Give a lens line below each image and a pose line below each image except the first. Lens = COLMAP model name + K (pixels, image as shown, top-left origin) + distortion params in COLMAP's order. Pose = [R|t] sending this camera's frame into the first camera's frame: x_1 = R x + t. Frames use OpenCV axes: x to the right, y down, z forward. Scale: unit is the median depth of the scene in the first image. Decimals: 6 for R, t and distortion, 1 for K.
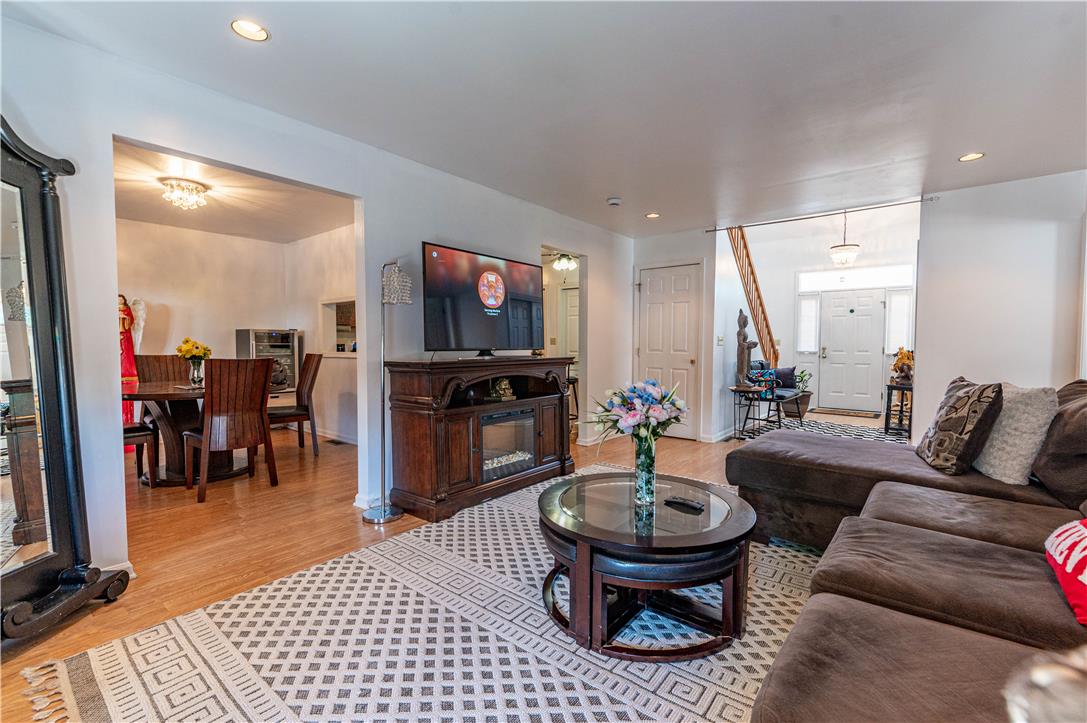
lens RADIAL K [[472.1, 0, 550.1], [0, 472.1, 362.2], [0, 0, 1]] dist [-0.001514, -0.000256]
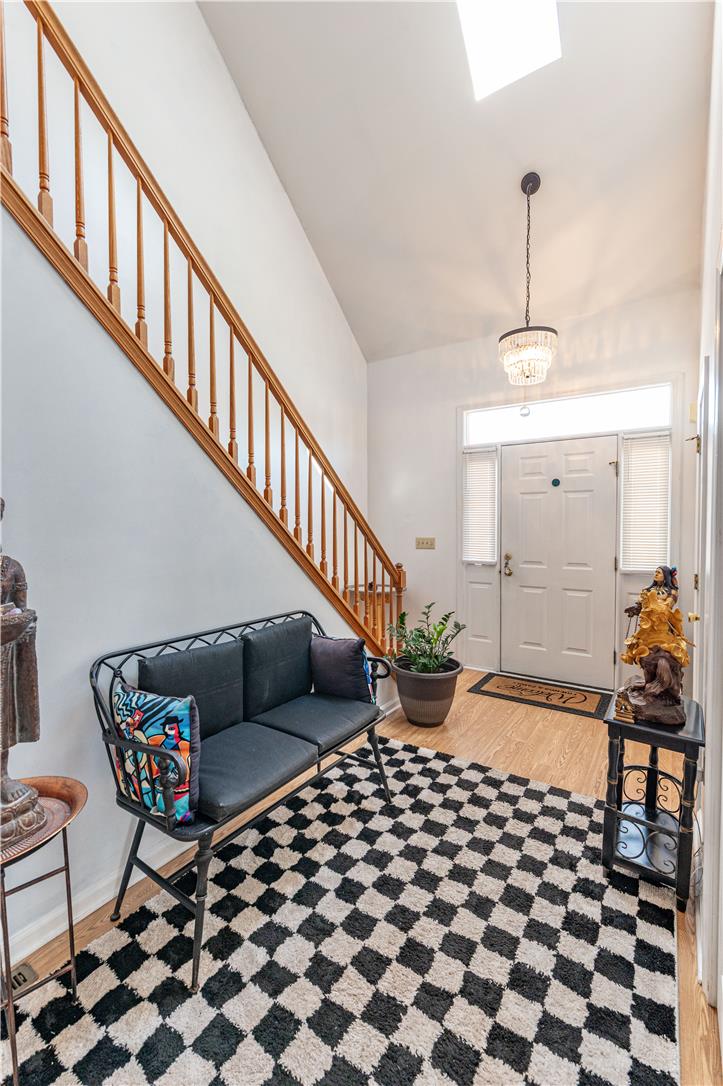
lens RADIAL K [[477.3, 0, 364.6], [0, 477.3, 535.5], [0, 0, 1]] dist [0.001649, -0.000513]
pose [[0.995130, -0.011318, 0.097916, 0.530411], [0.012293, 0.999881, -0.009364, -0.068786], [-0.097798, 0.010522, 0.995151, 0.708328]]
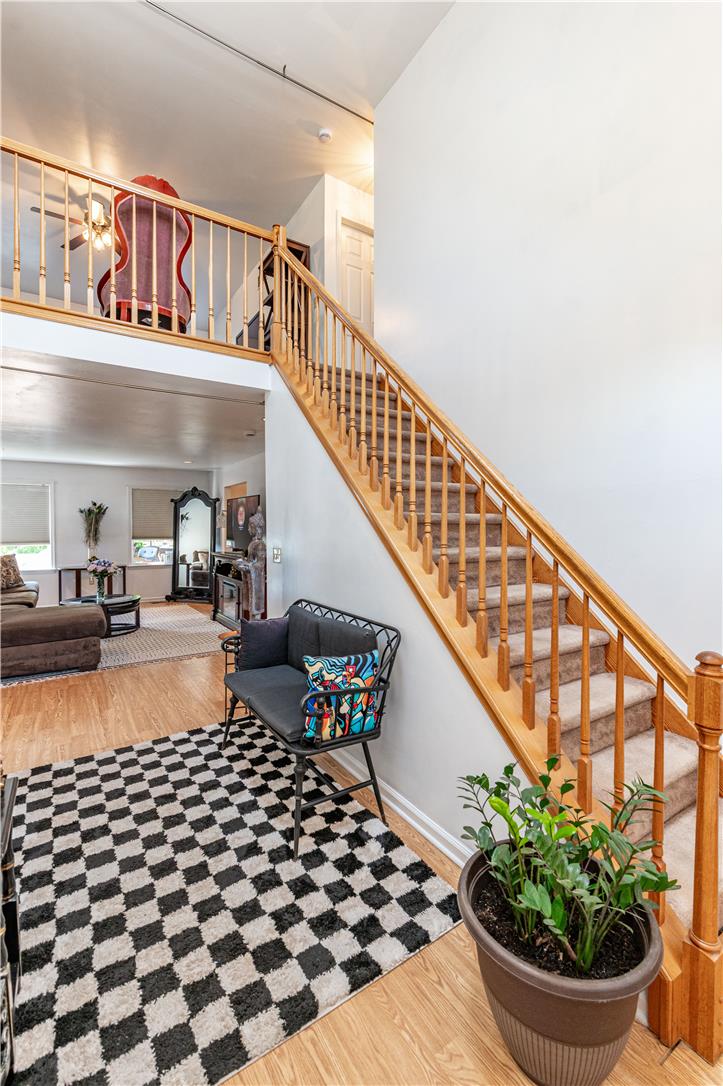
lens RADIAL K [[477.3, 0, 364.6], [0, 477.3, 535.5], [0, 0, 1]] dist [0.001649, -0.000513]
pose [[-0.318716, 0.015143, -0.947729, 0.886497], [-0.038427, 0.998844, 0.028883, -0.091495], [0.947071, 0.045624, -0.317766, 1.241654]]
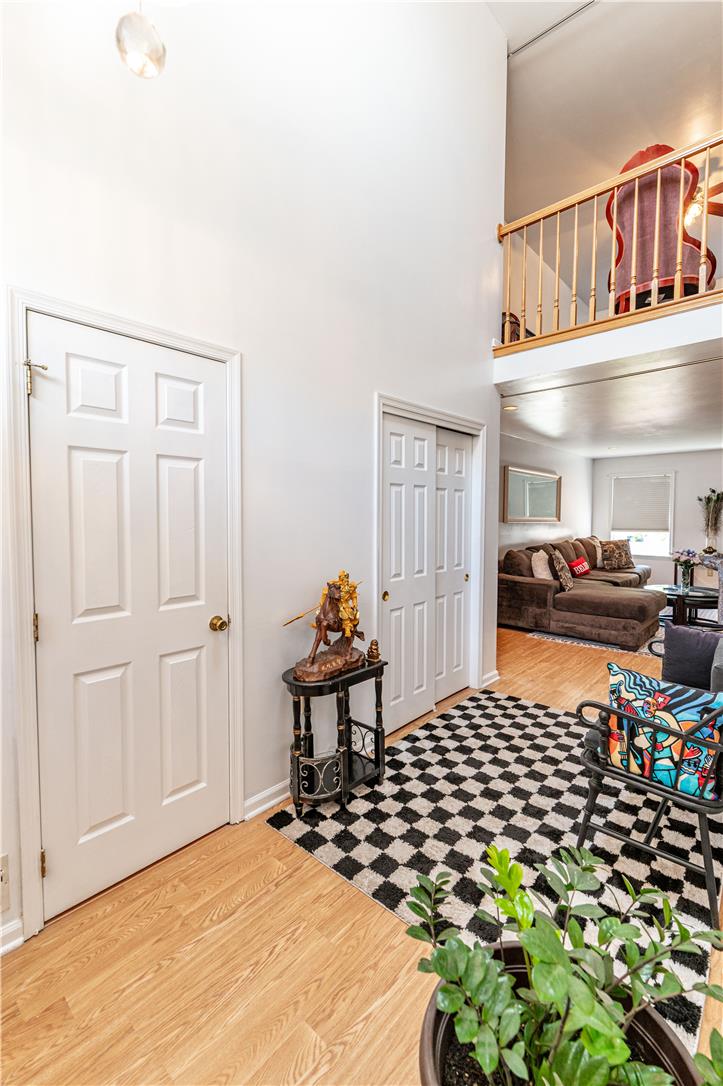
lens RADIAL K [[461.8, 0, 354.1], [0, 461.8, 538.6], [0, 0, 1]] dist [-0.005188, -0.000073]
pose [[-0.997061, -0.007721, 0.076216, 0.709873], [-0.000846, 0.995957, 0.089828, -0.095972], [-0.076602, 0.089500, -0.993037, 1.389921]]
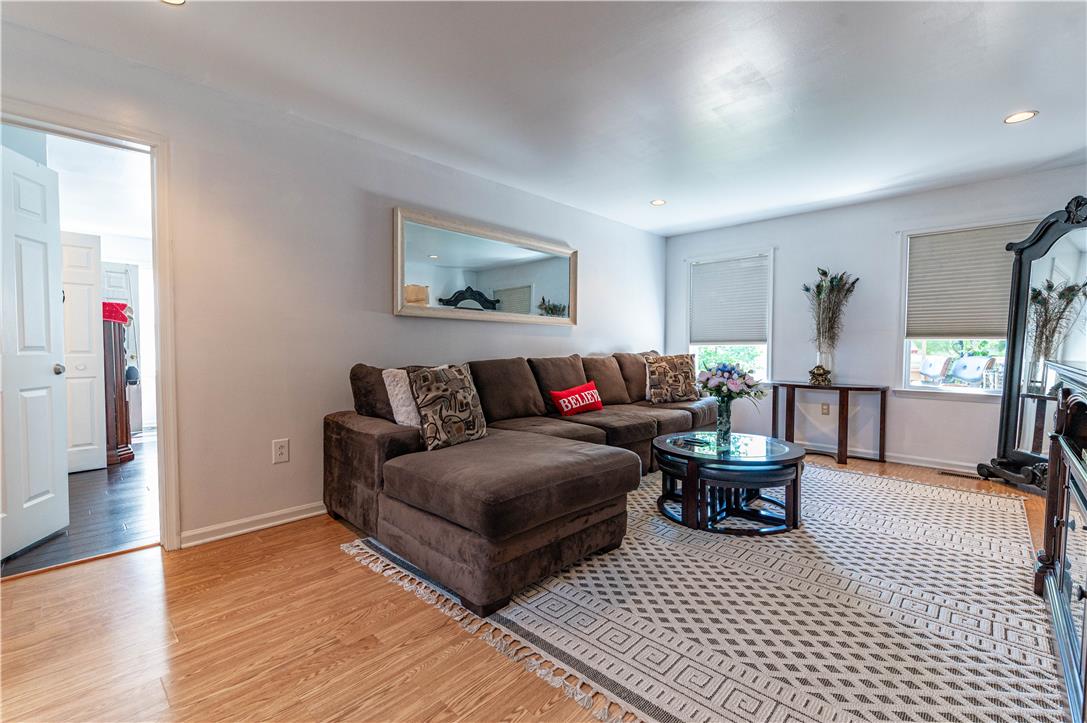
lens RADIAL K [[474.9, 0, 550.7], [0, 474.9, 359.9], [0, 0, 1]] dist [0.000993, -0.000175]
pose [[-0.996803, -0.009467, 0.079342, 0.220322], [-0.004007, 0.997630, 0.068687, -0.024071], [-0.079804, 0.068149, -0.994478, 0.883456]]
